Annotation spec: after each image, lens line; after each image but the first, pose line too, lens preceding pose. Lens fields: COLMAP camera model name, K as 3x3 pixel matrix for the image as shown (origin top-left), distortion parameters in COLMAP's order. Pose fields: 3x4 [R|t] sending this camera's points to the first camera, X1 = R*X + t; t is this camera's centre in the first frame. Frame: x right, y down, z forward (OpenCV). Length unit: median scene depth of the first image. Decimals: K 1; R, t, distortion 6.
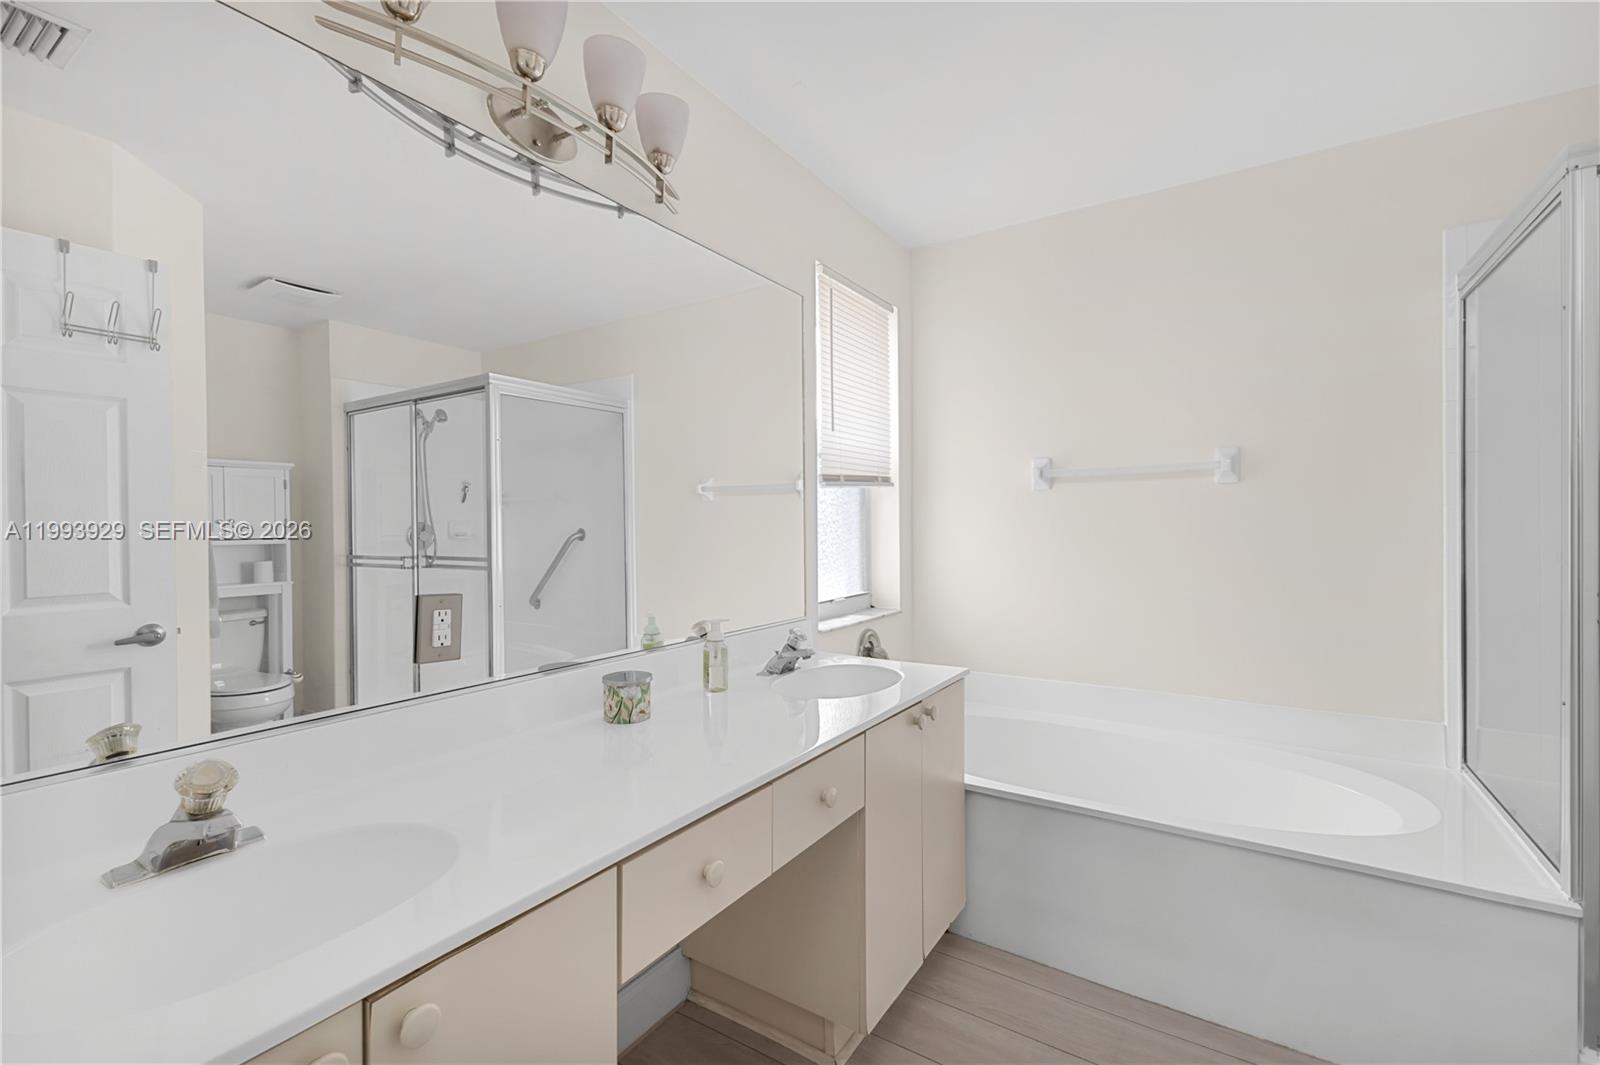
lens RADIAL K [[704.3, 0, 799.8], [0, 704.3, 535.5], [0, 0, 1]] dist [0.027128, 0.000504]
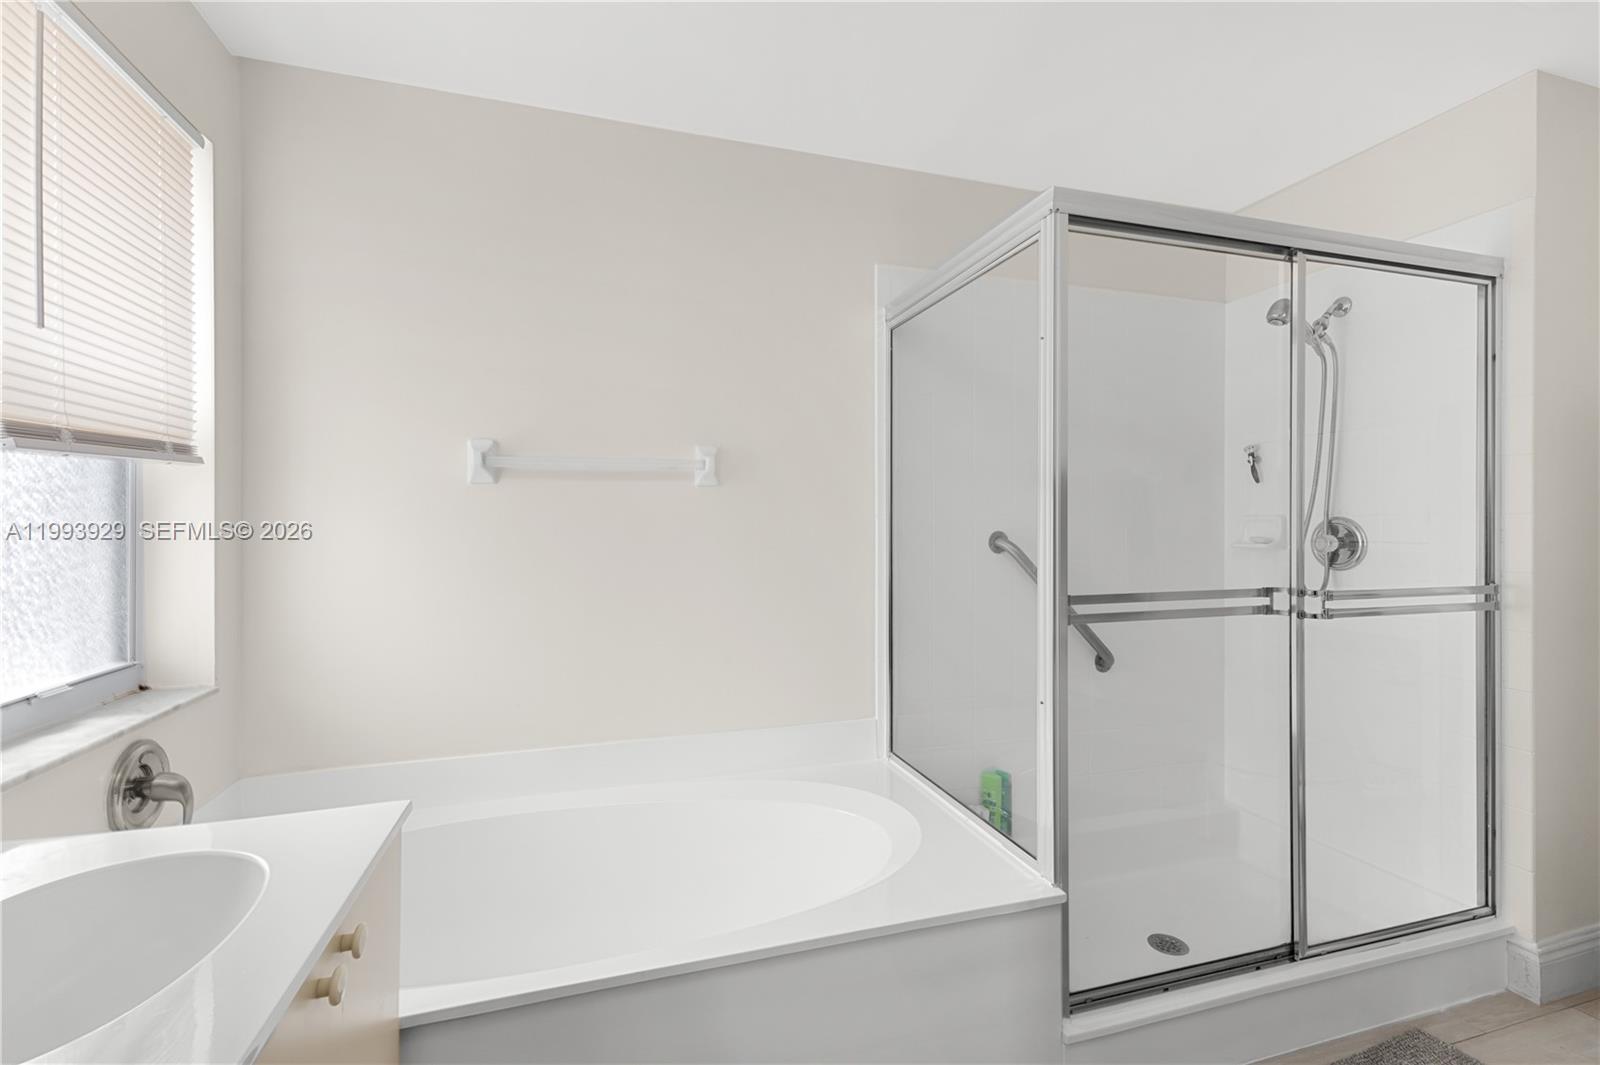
lens RADIAL K [[704.3, 0, 800.4], [0, 704.3, 519.7], [0, 0, 1]] dist [0.027128, 0.000504]
pose [[0.641830, 0.014807, 0.766704, 0.003536], [0.007372, 0.999648, -0.025477, -0.007937], [-0.766811, 0.022004, 0.641496, 0.305624]]
